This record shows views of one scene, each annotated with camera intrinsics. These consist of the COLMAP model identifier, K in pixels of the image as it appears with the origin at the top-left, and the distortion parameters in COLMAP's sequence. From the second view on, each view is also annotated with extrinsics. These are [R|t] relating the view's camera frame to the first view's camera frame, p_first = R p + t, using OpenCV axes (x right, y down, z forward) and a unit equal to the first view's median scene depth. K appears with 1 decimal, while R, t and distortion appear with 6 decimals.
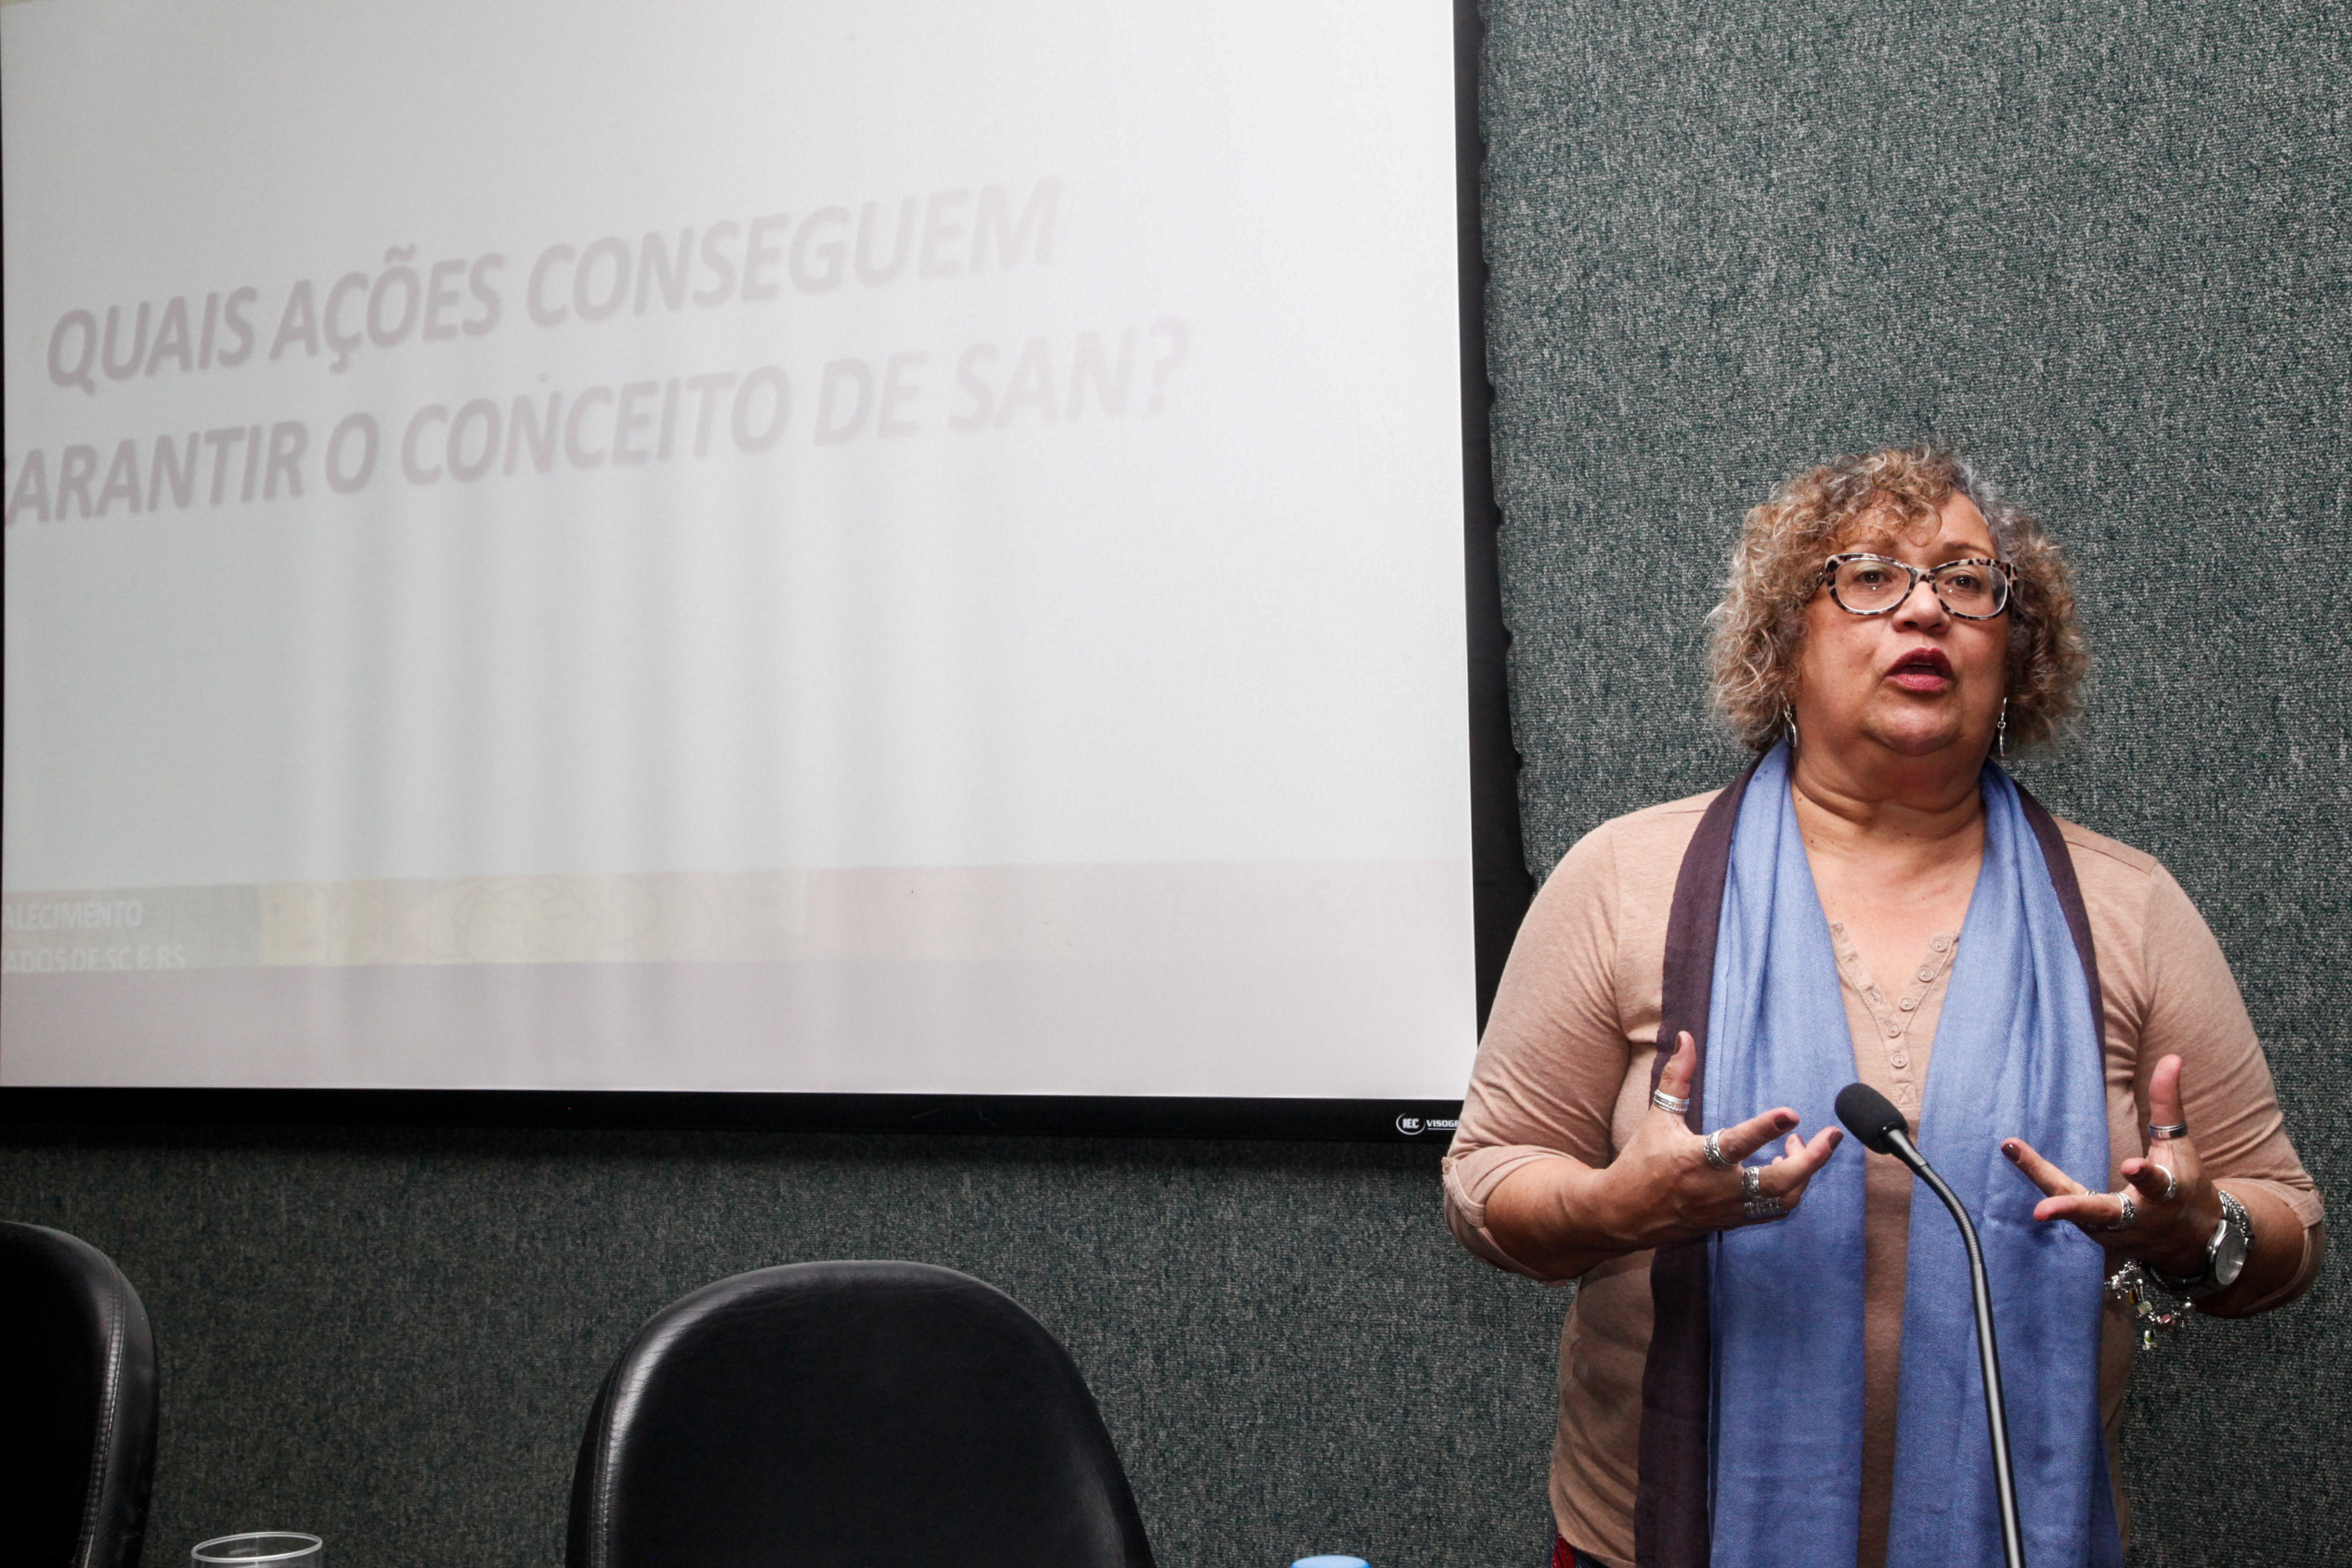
lens RADIAL K [[3097.2, 0, 1172.7], [0, 3097.2, 782.1], [0, 0, 1]] dist [0.062344, 0.000000]
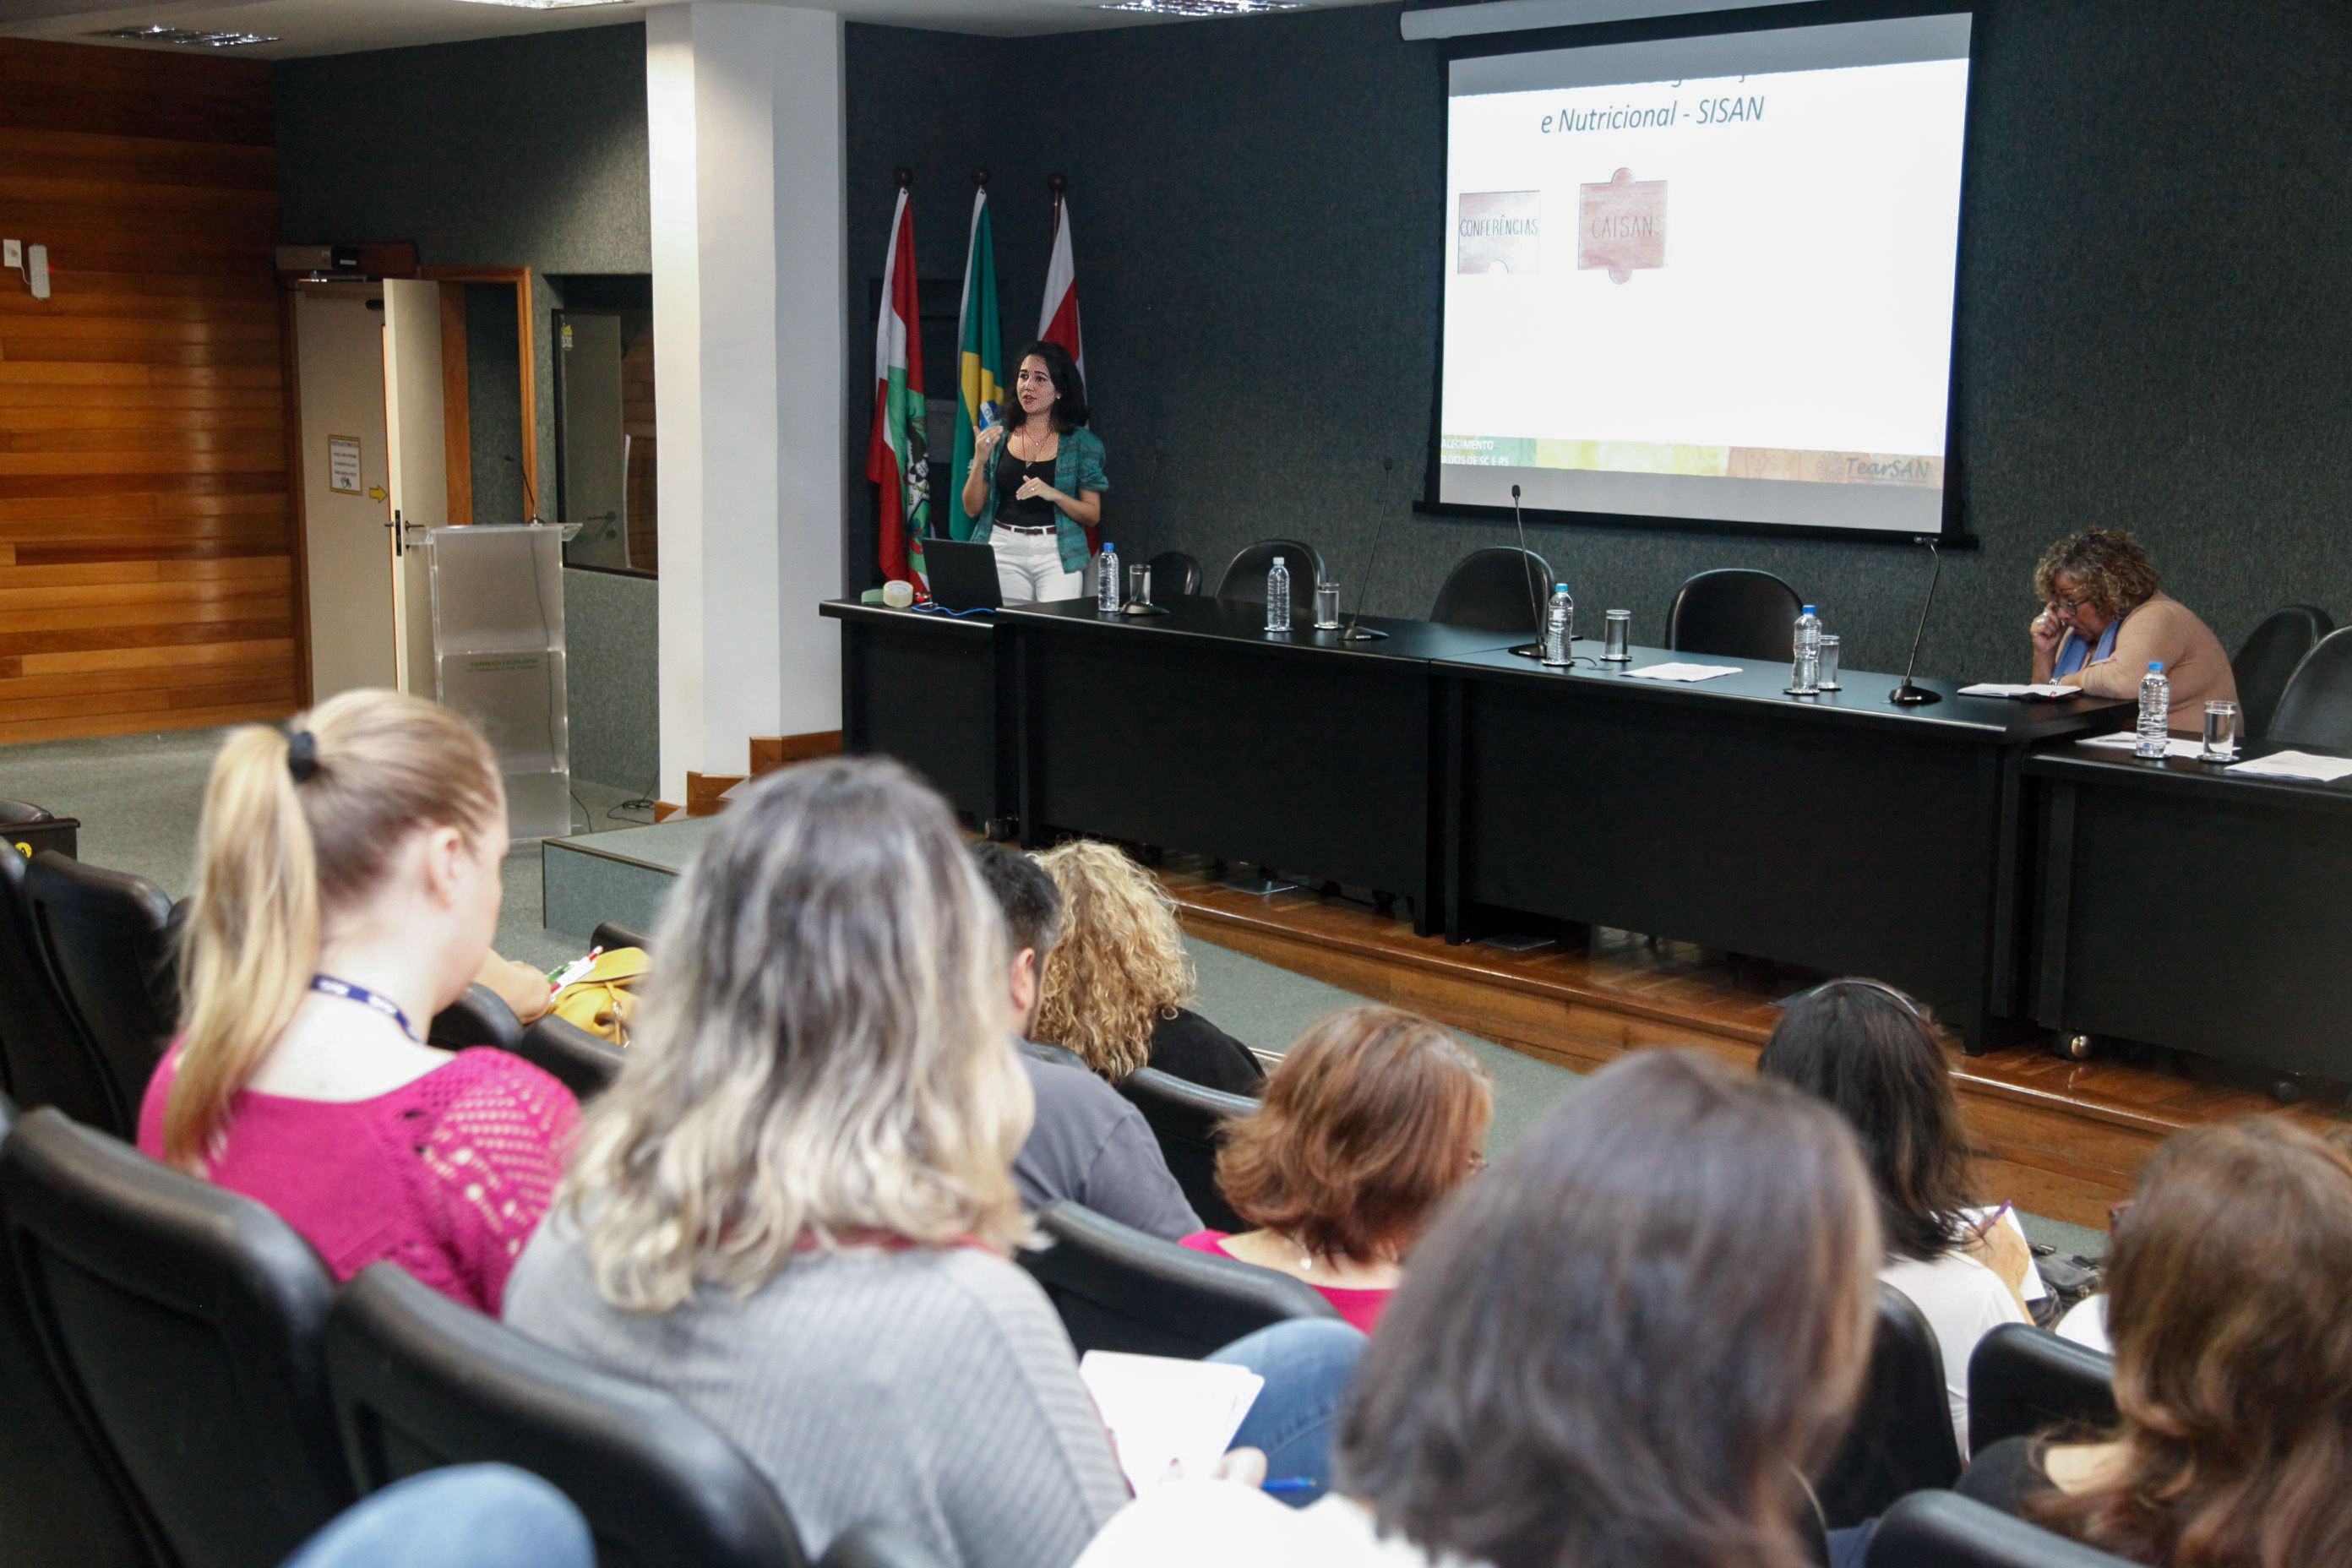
lens RADIAL K [[2760.3, 0, 1132.9], [0, 2760.3, 789.6], [0, 0, 1]] dist [0.119215, 0.000000]
pose [[0.946915, 0.070348, -0.313693, 0.228877], [0.001324, 0.974903, 0.222627, -0.277248], [0.321482, -0.211224, 0.923057, -1.953600]]
